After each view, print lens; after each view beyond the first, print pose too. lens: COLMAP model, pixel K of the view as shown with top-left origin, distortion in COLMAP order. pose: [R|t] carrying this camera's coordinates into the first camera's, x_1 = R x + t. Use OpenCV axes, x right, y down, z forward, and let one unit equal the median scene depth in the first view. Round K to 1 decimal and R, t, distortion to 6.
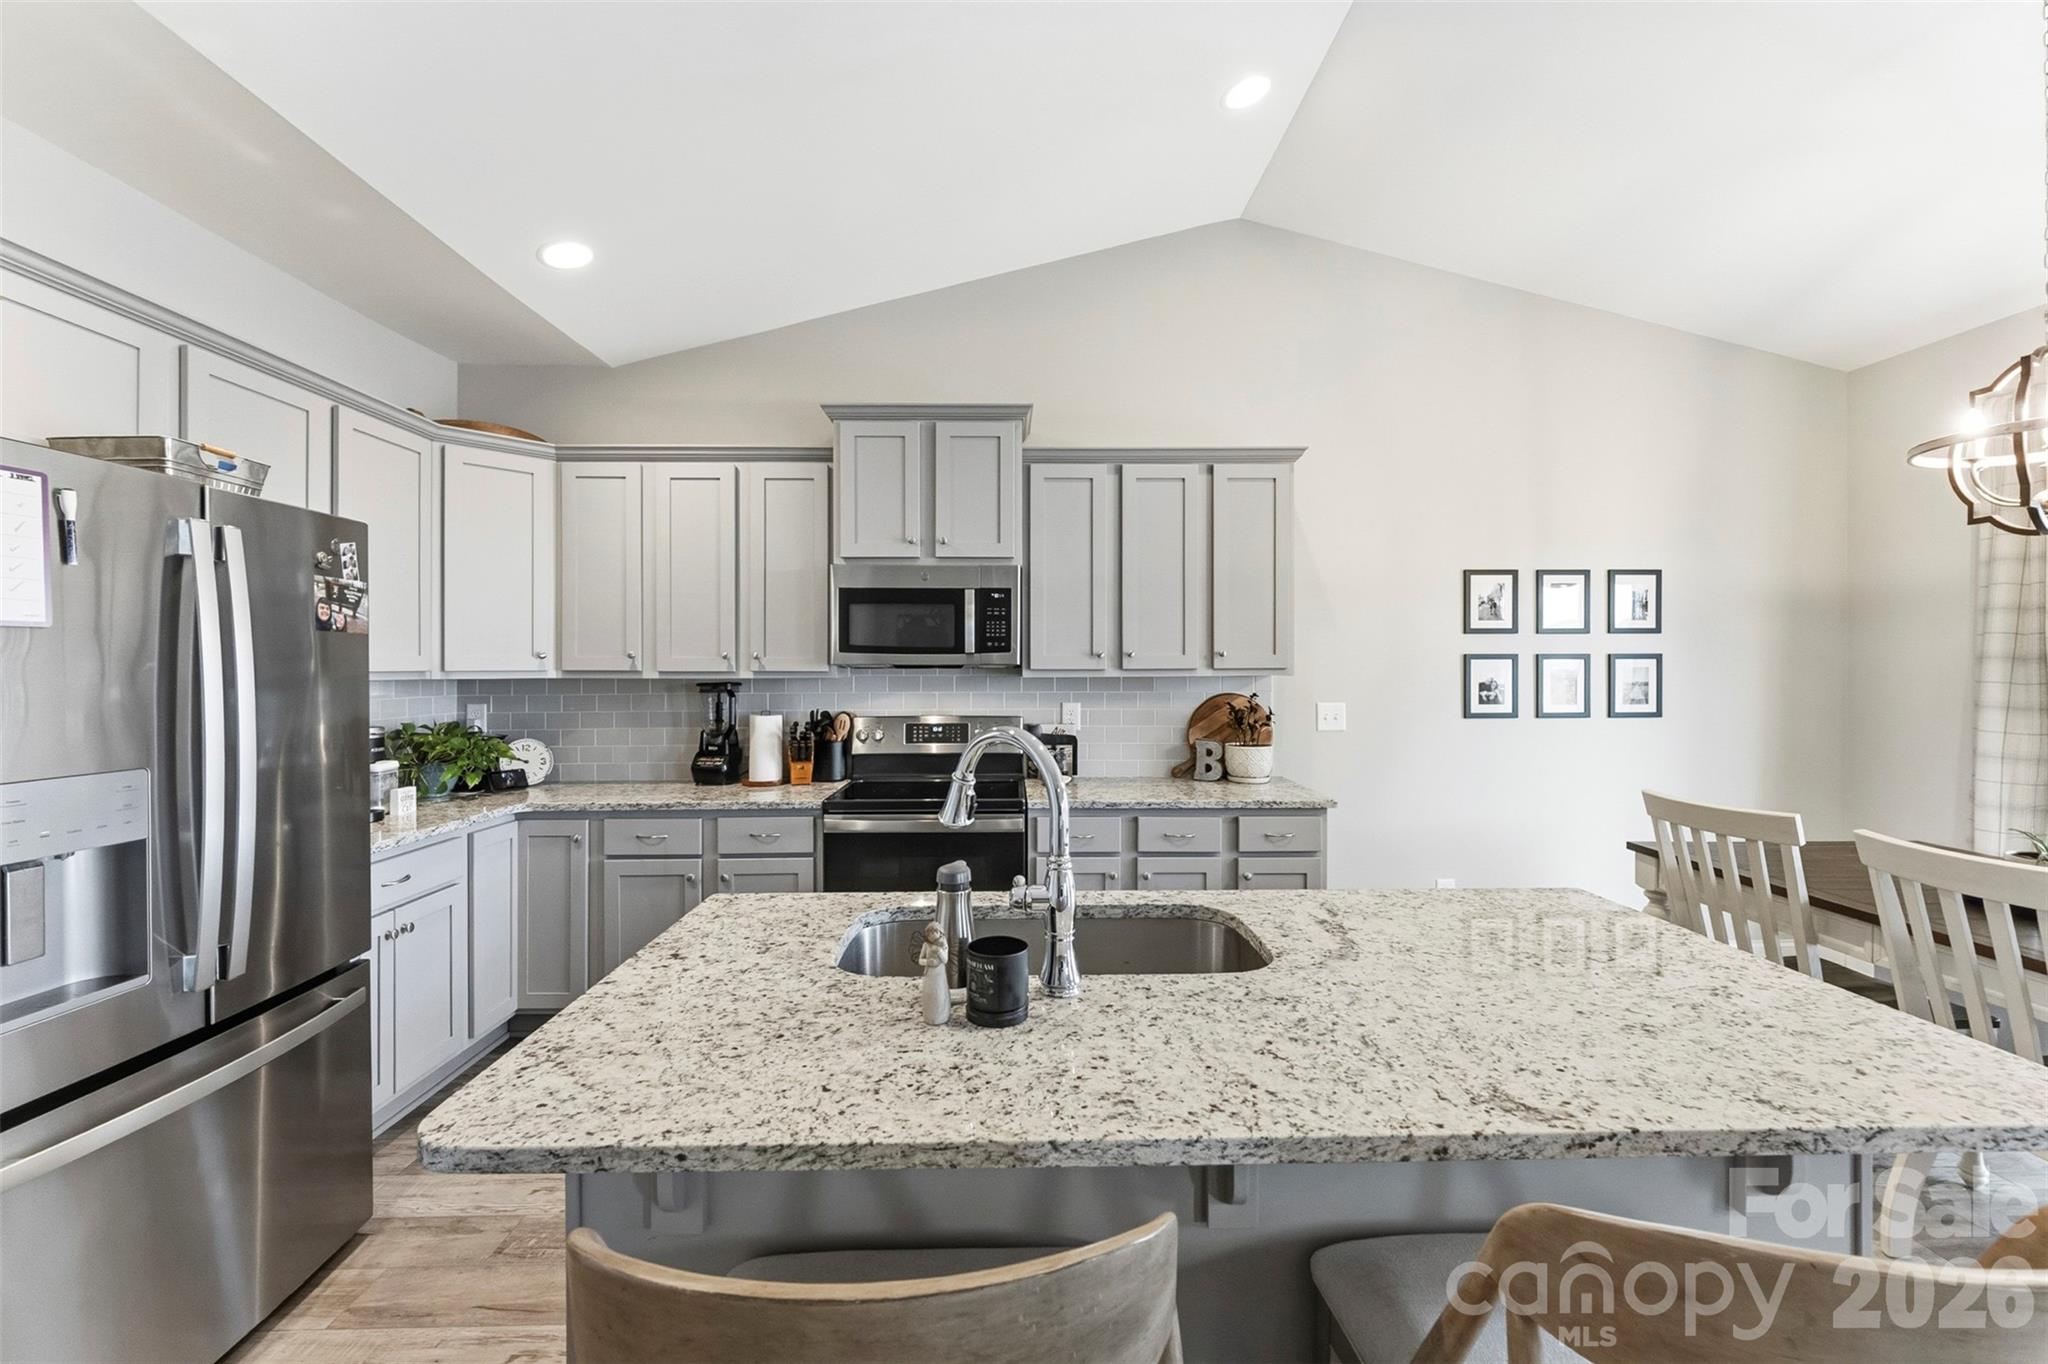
lens RADIAL K [[831.6, 0, 1028.2], [0, 831.6, 671.7], [0, 0, 1]] dist [-0.003190, 0.000273]
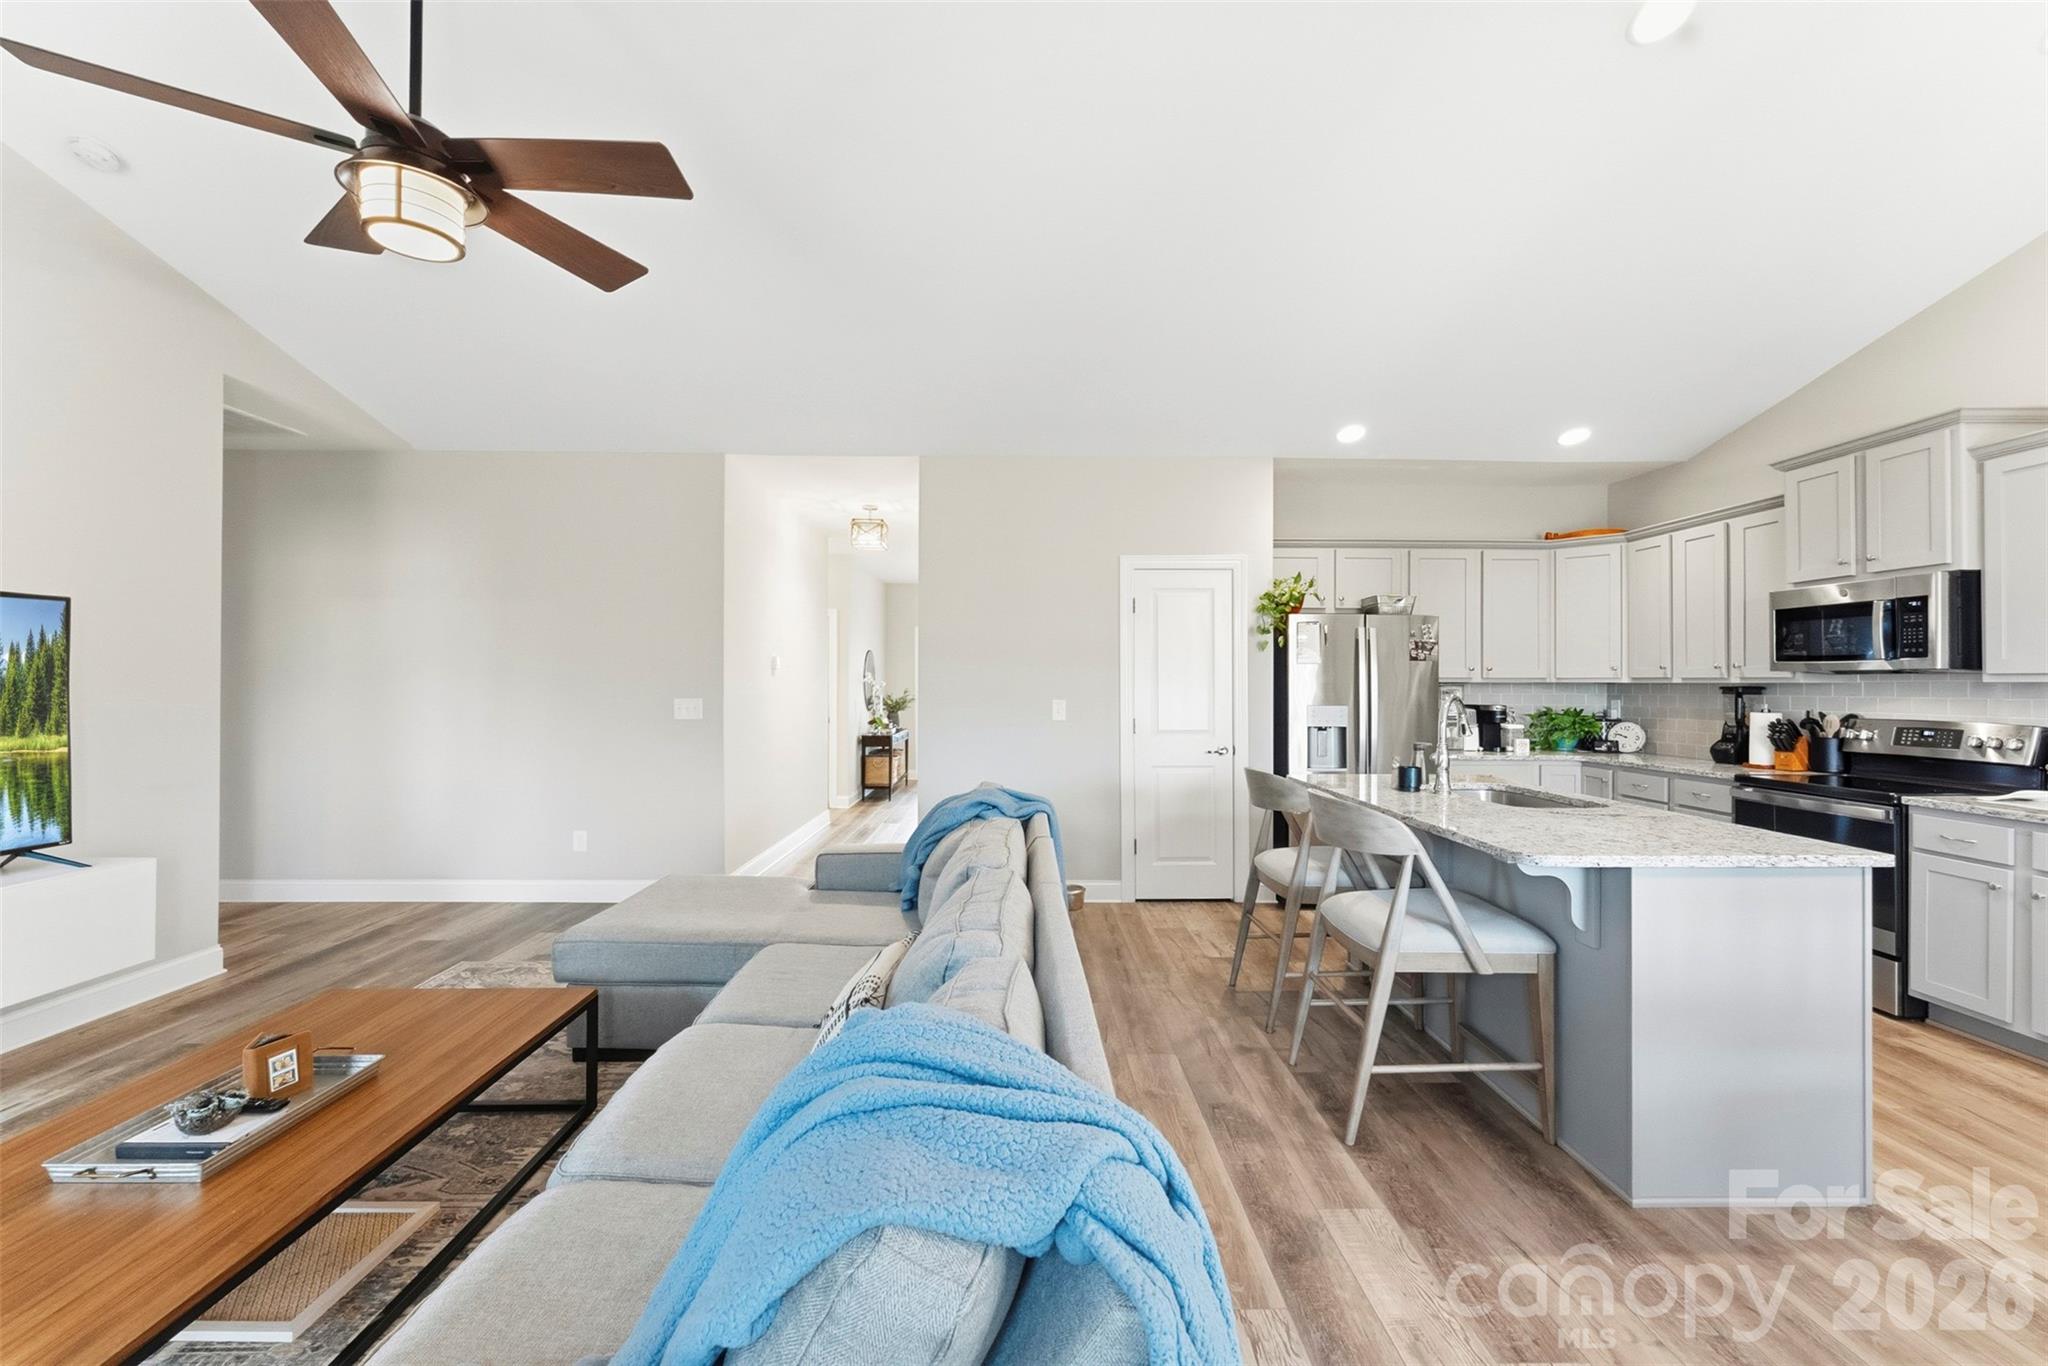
lens RADIAL K [[831.6, 0, 1023.3], [0, 831.6, 682.7], [0, 0, 1]] dist [-0.003190, 0.000273]
pose [[-0.005494, -0.000238, -0.999985, 0.966268], [-0.007719, 0.999970, -0.000196, 0.016538], [0.999955, 0.007717, -0.005496, -0.109763]]
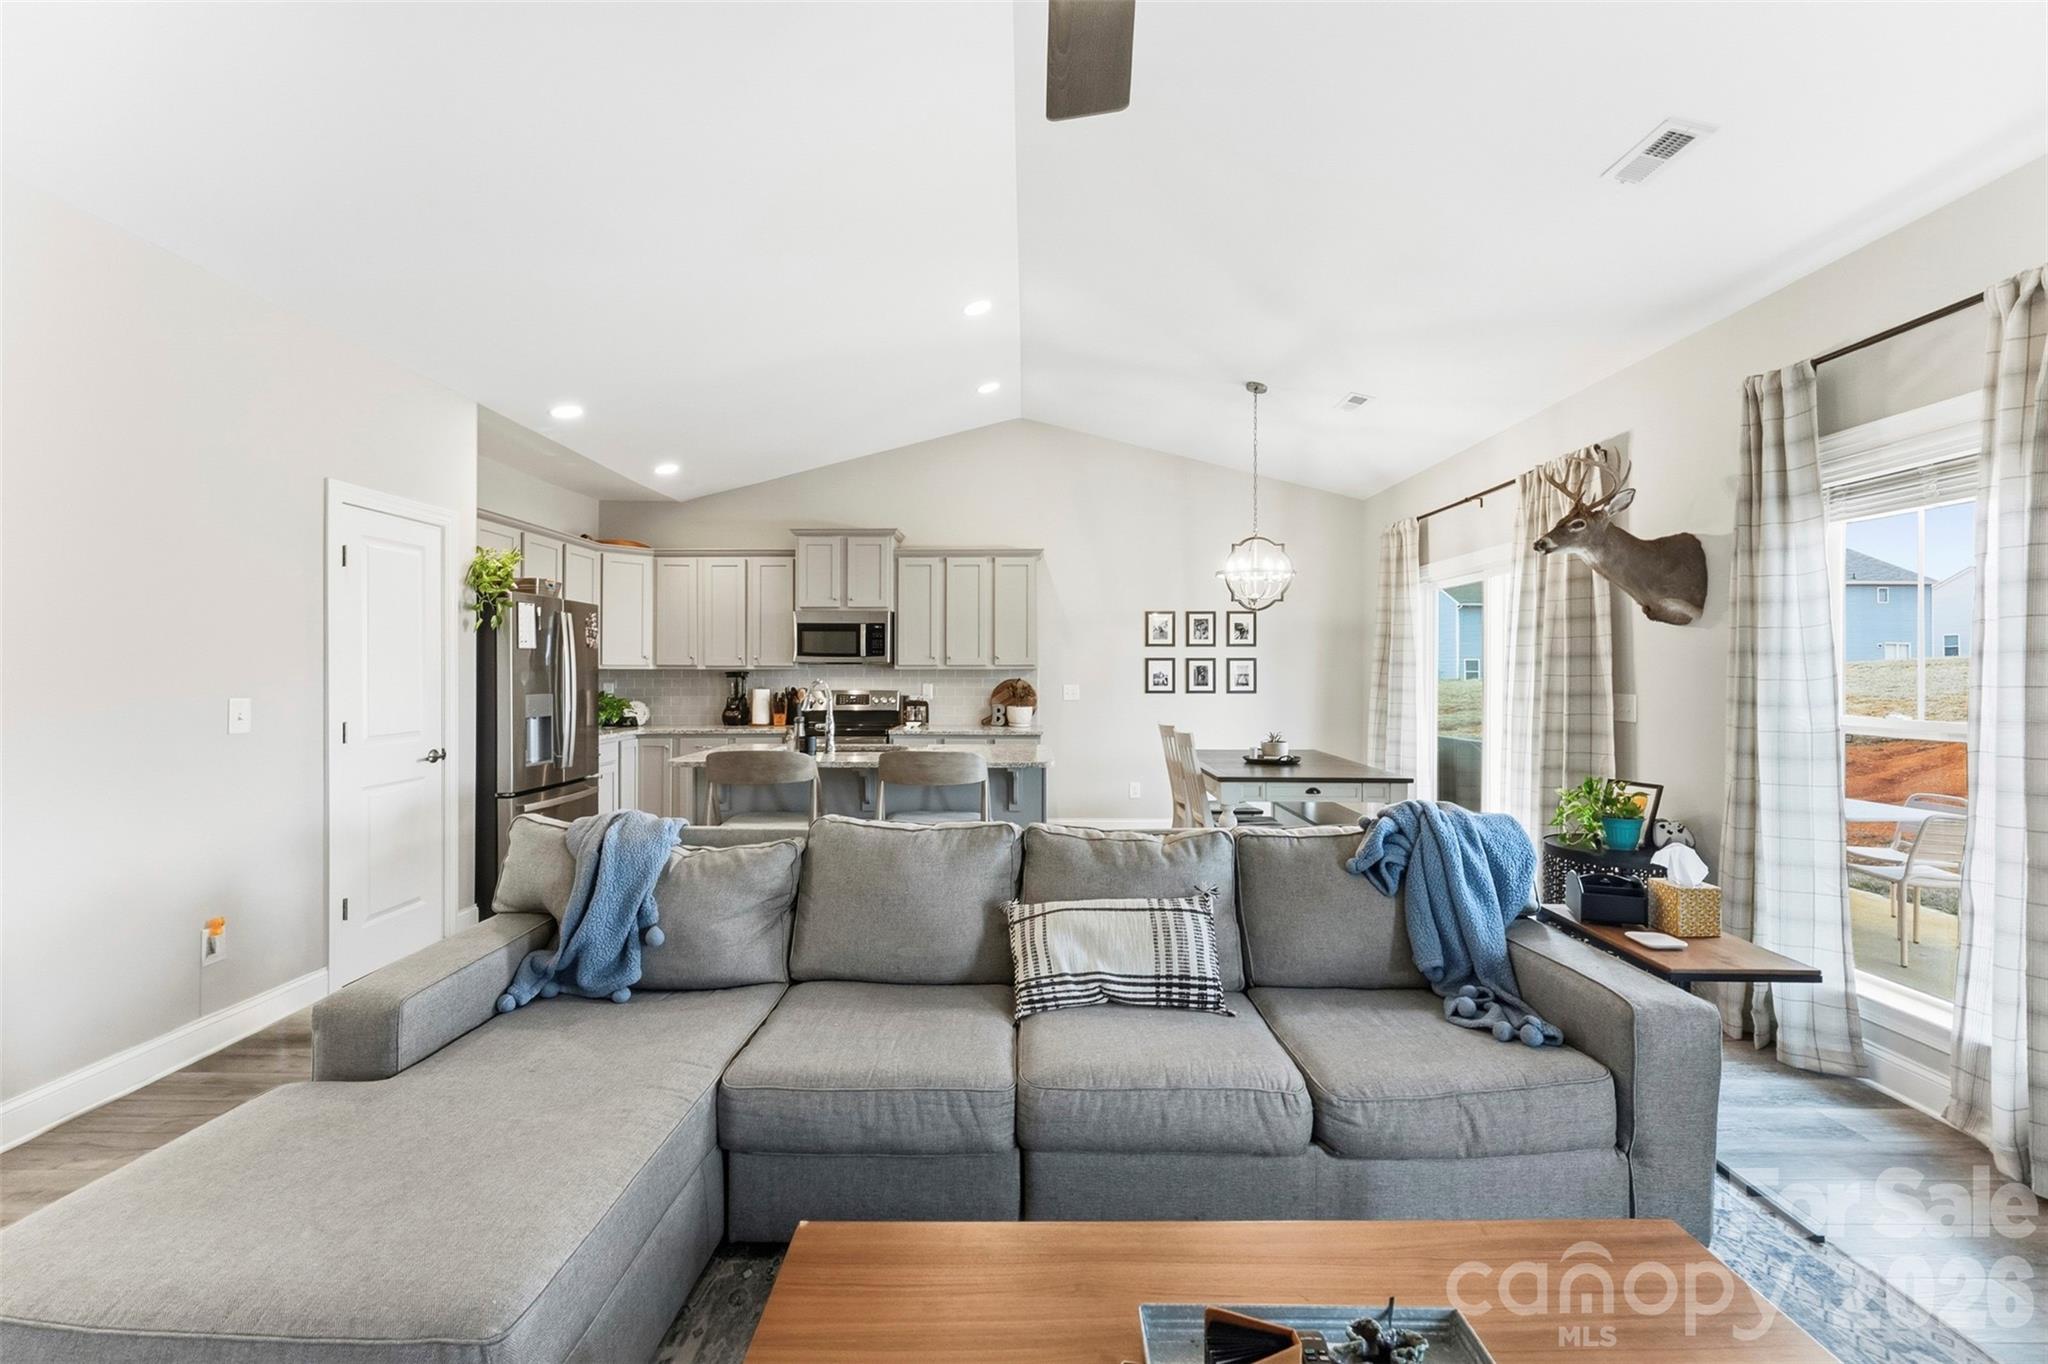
lens RADIAL K [[831.6, 0, 1021.3], [0, 831.6, 676.2], [0, 0, 1]] dist [-0.003190, 0.000273]
pose [[0.999462, 0.003567, -0.032601, 0.346294], [-0.003525, 0.999993, 0.001351, 0.018640], [0.032605, -0.001235, 0.999468, -0.895304]]
